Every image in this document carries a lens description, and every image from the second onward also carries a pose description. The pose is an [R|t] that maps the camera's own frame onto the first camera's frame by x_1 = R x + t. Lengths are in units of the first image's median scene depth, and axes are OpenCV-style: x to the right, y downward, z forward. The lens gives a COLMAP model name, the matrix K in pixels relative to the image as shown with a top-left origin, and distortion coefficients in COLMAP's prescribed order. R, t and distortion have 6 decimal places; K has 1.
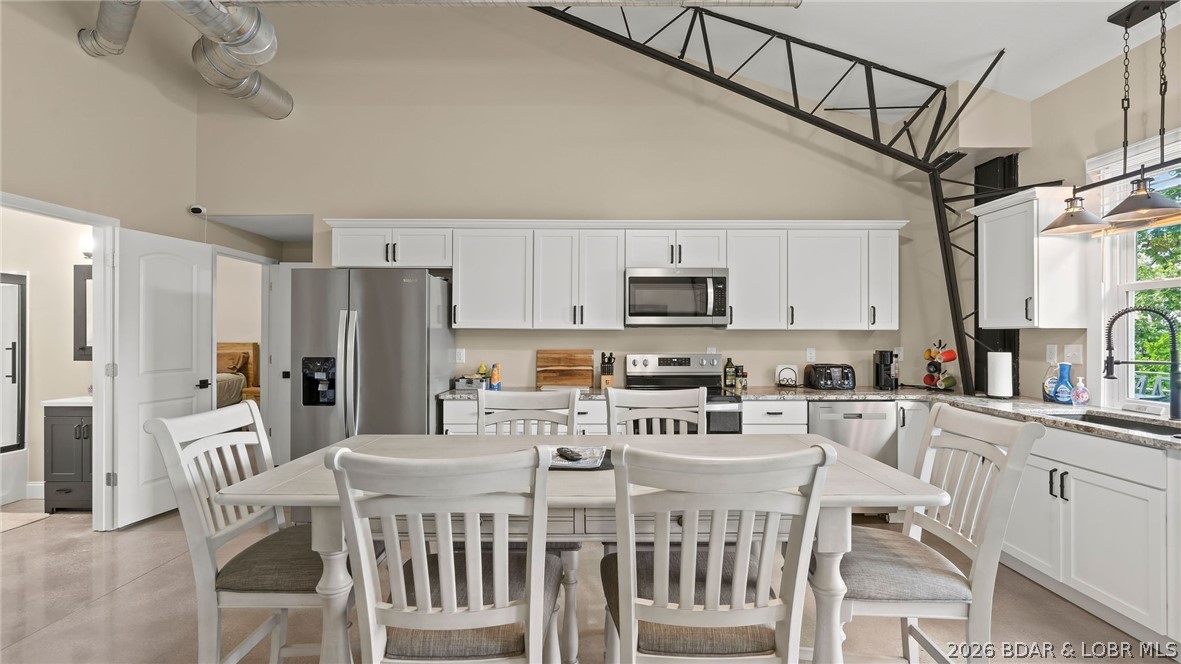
lens RADIAL K [[531.4, 0, 589.9], [0, 531.4, 333.4], [0, 0, 1]] dist [-0.010846, 0.004065]
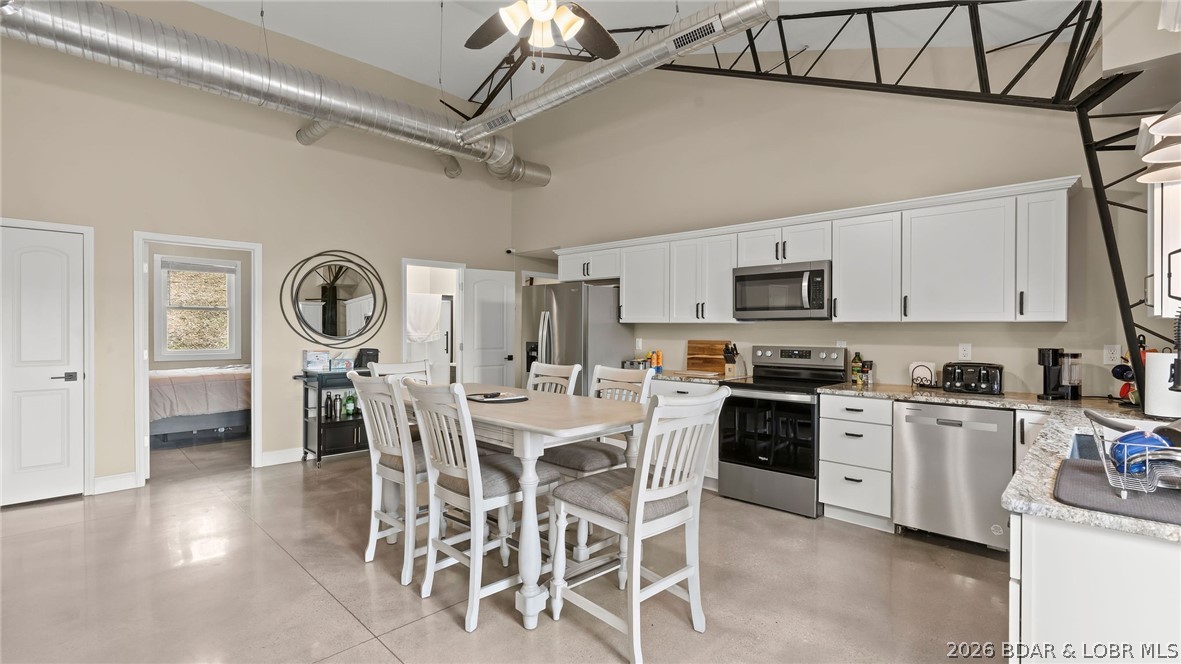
lens RADIAL K [[531.4, 0, 588.1], [0, 531.4, 330.8], [0, 0, 1]] dist [-0.010846, 0.004065]
pose [[0.720489, 0.004707, -0.693451, 0.629059], [0.000294, 0.999975, 0.007094, 0.001329], [0.693467, -0.005315, 0.720469, -0.018608]]
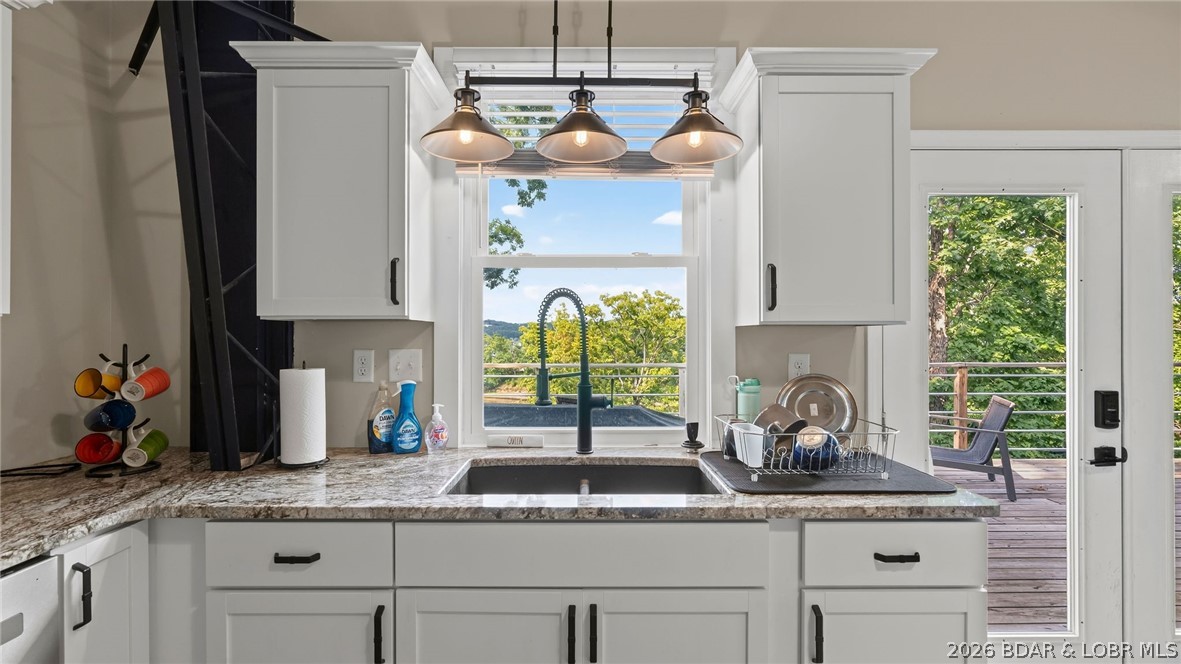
lens RADIAL K [[531.4, 0, 587.7], [0, 531.4, 335.2], [0, 0, 1]] dist [-0.010846, 0.004065]
pose [[-0.009130, 0.000966, 0.999958, 0.260884], [-0.003399, 0.999994, -0.000997, 0.004262], [-0.999953, -0.003408, -0.009126, 0.662534]]
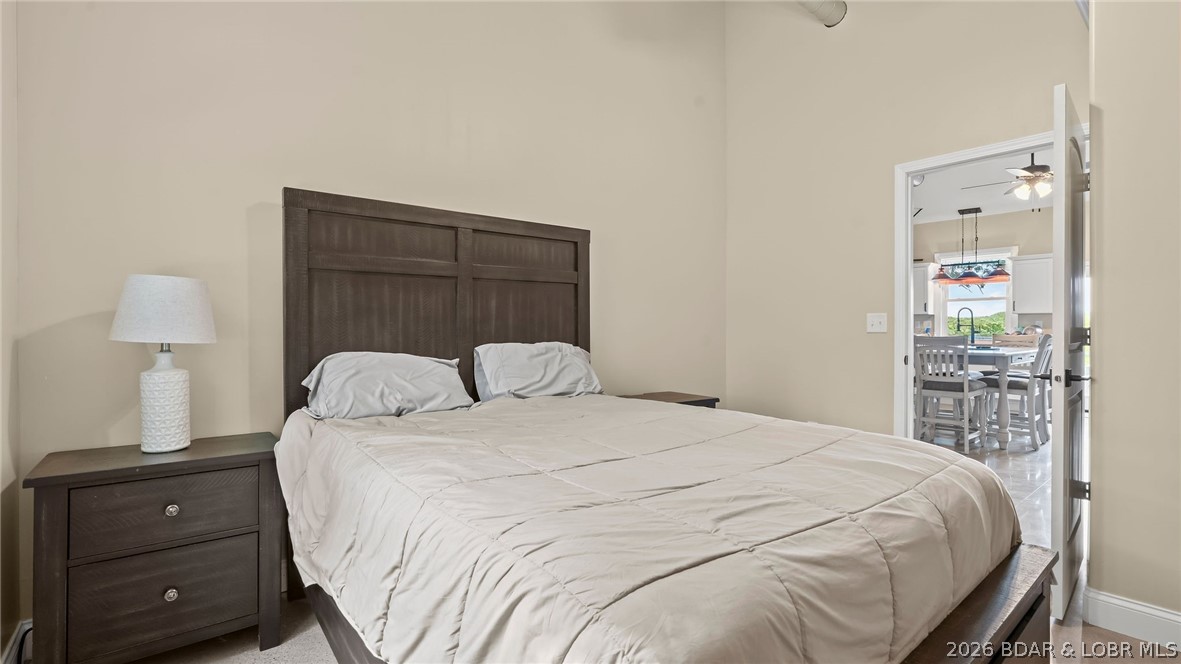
lens RADIAL K [[531.4, 0, 593.5], [0, 531.4, 330.2], [0, 0, 1]] dist [-0.010846, 0.004065]
pose [[0.760846, -0.002355, 0.648929, -1.767098], [-0.002017, 0.999980, 0.005993, 0.046328], [-0.648930, -0.005869, 0.760826, 0.041143]]
